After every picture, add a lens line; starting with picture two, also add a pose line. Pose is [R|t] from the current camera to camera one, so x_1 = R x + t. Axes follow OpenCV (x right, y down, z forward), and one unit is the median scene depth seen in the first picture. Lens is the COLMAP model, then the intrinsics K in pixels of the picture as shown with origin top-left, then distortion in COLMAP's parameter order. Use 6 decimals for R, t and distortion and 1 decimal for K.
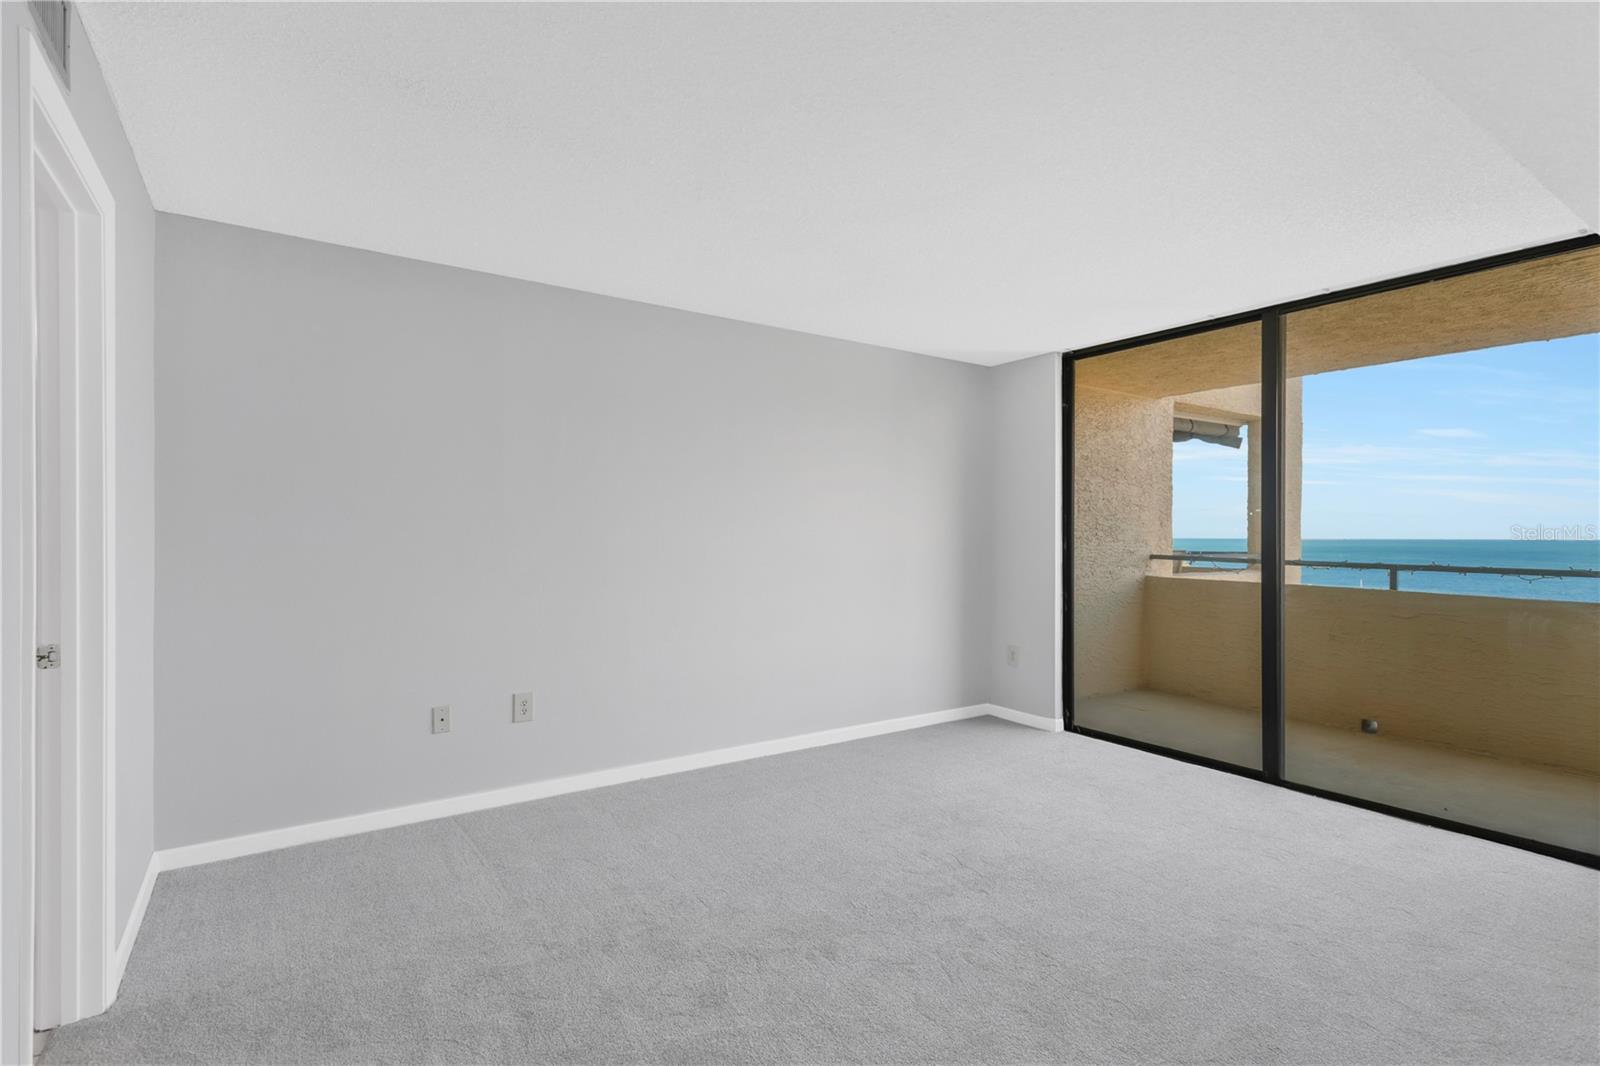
lens RADIAL K [[755.7, 0, 807.6], [0, 755.7, 539.4], [0, 0, 1]] dist [0.016651, -0.005593]
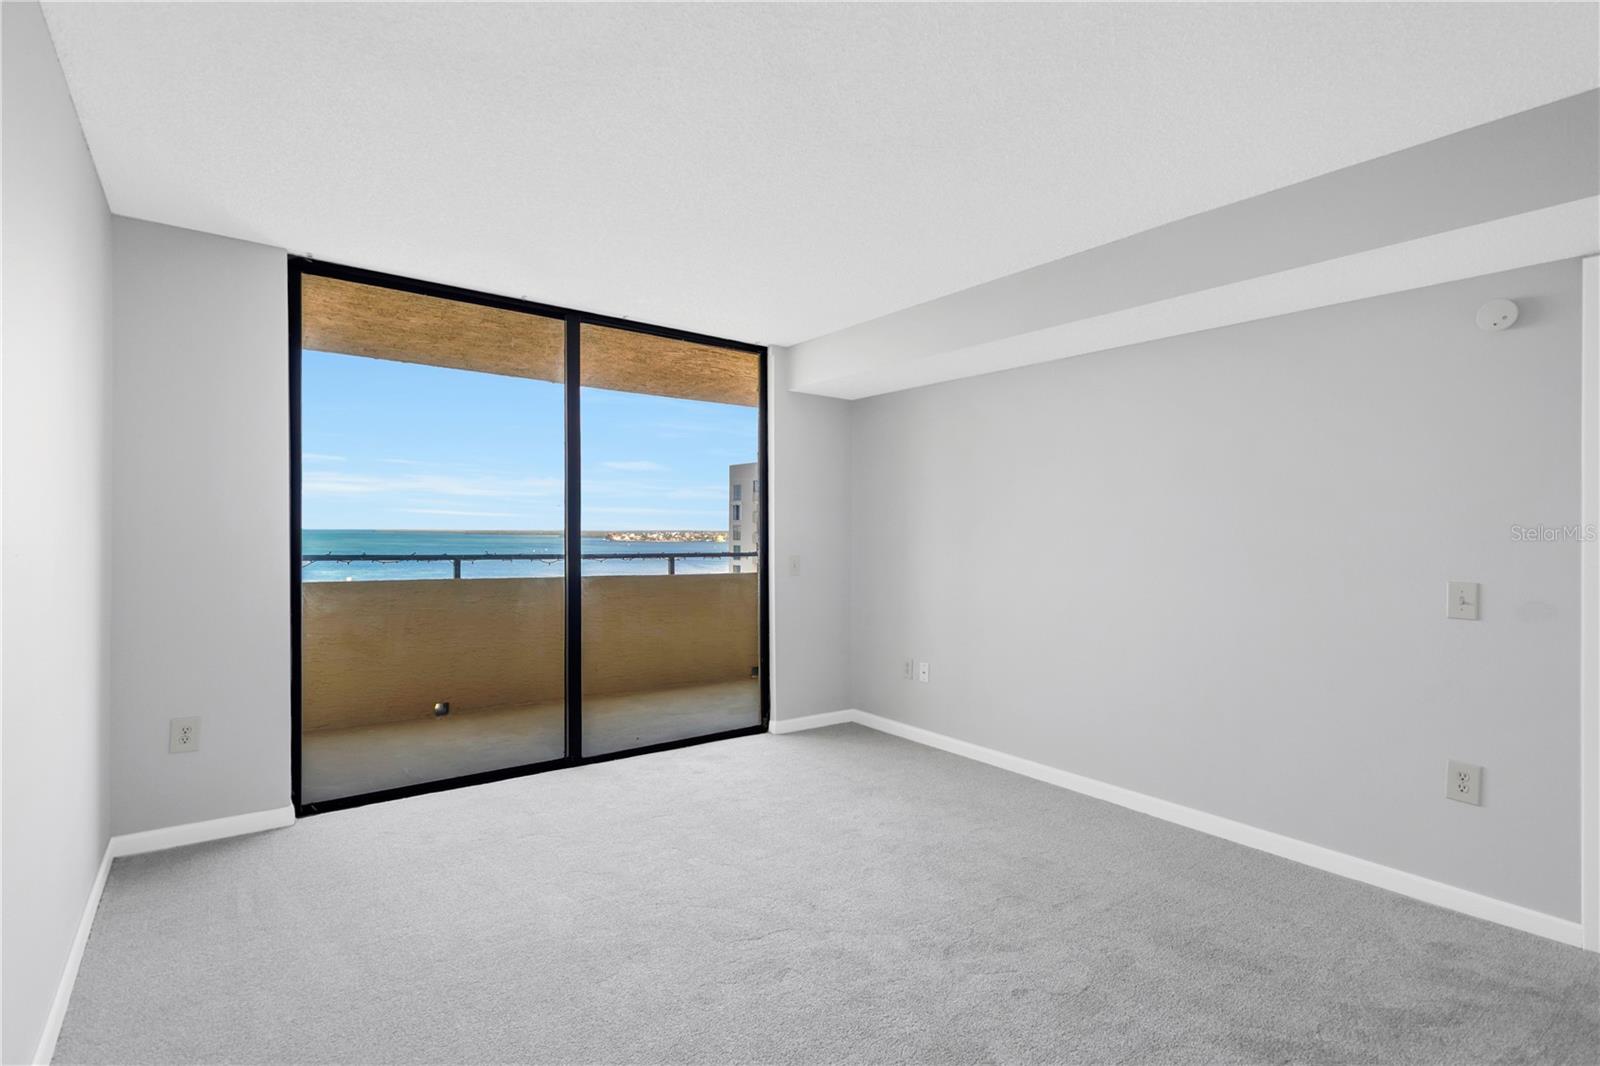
lens RADIAL K [[755.7, 0, 800.4], [0, 755.7, 536.8], [0, 0, 1]] dist [0.016651, -0.005593]
pose [[-0.047594, -0.010759, 0.998809, -0.402458], [-0.004582, 0.999934, 0.010553, -0.007578], [-0.998856, -0.004074, -0.047640, 0.665210]]
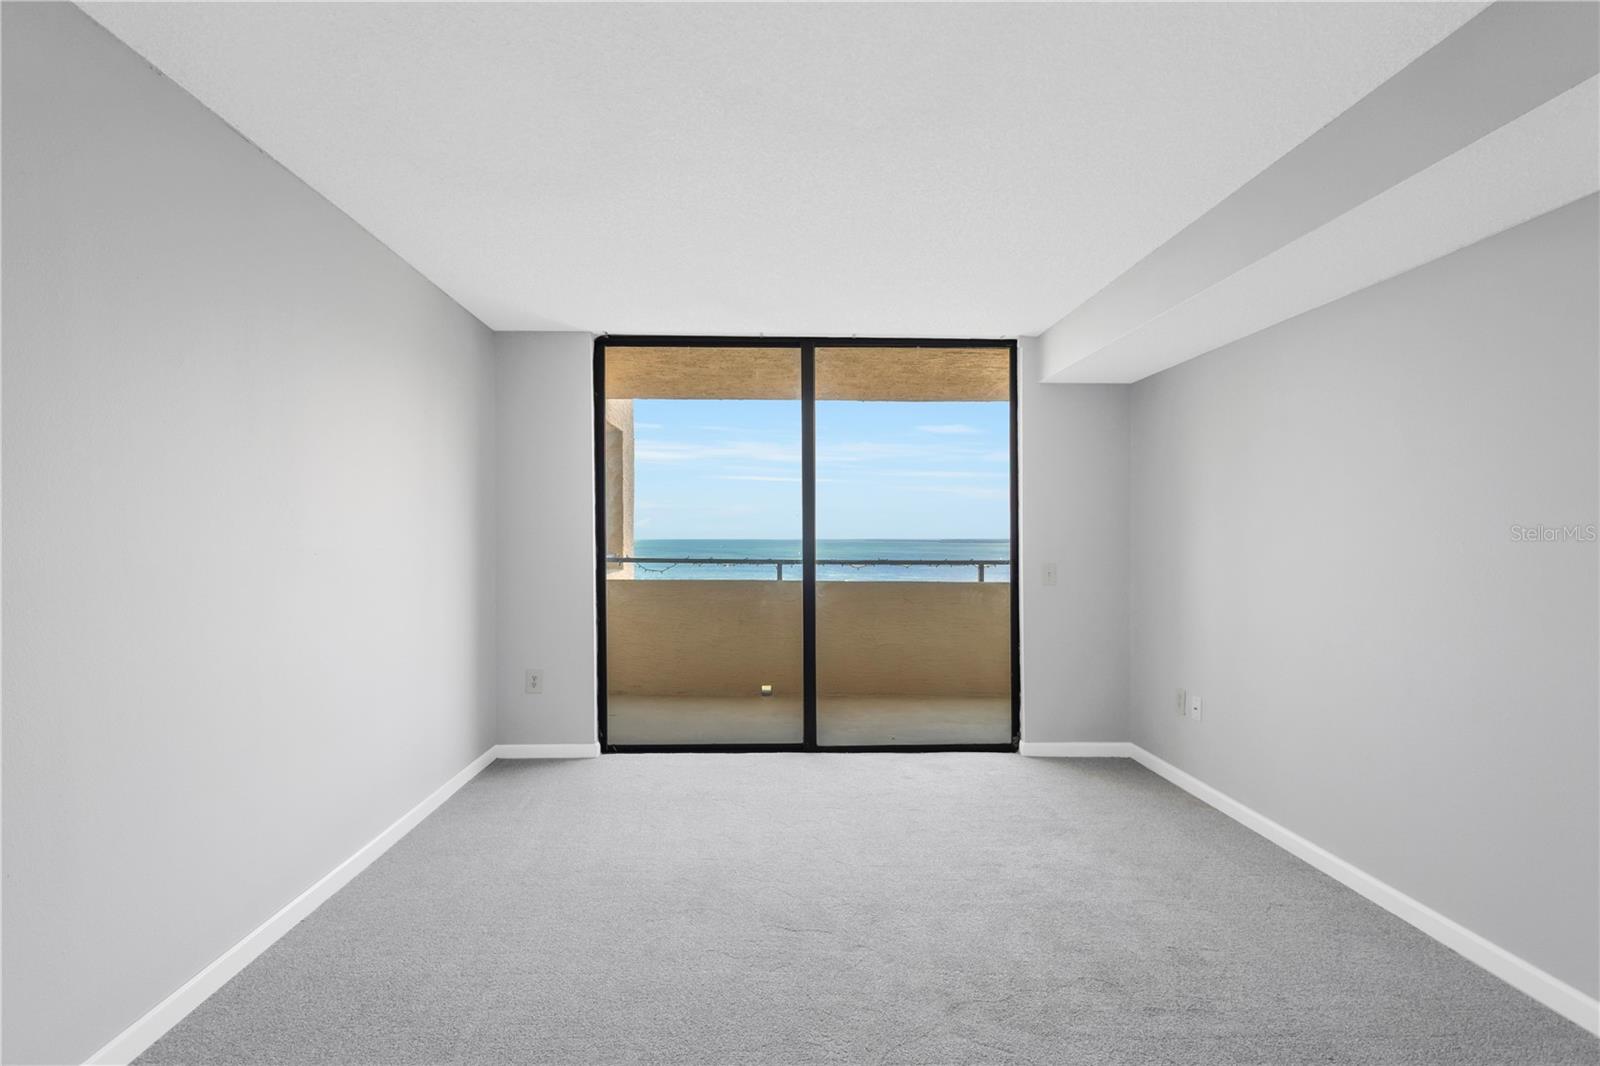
lens RADIAL K [[755.7, 0, 793.3], [0, 755.7, 551.7], [0, 0, 1]] dist [0.016651, -0.005593]
pose [[0.545635, -0.020461, 0.837773, -0.327855], [0.006305, 0.999774, 0.020311, -0.007088], [-0.837999, -0.005801, 0.545641, 0.357647]]
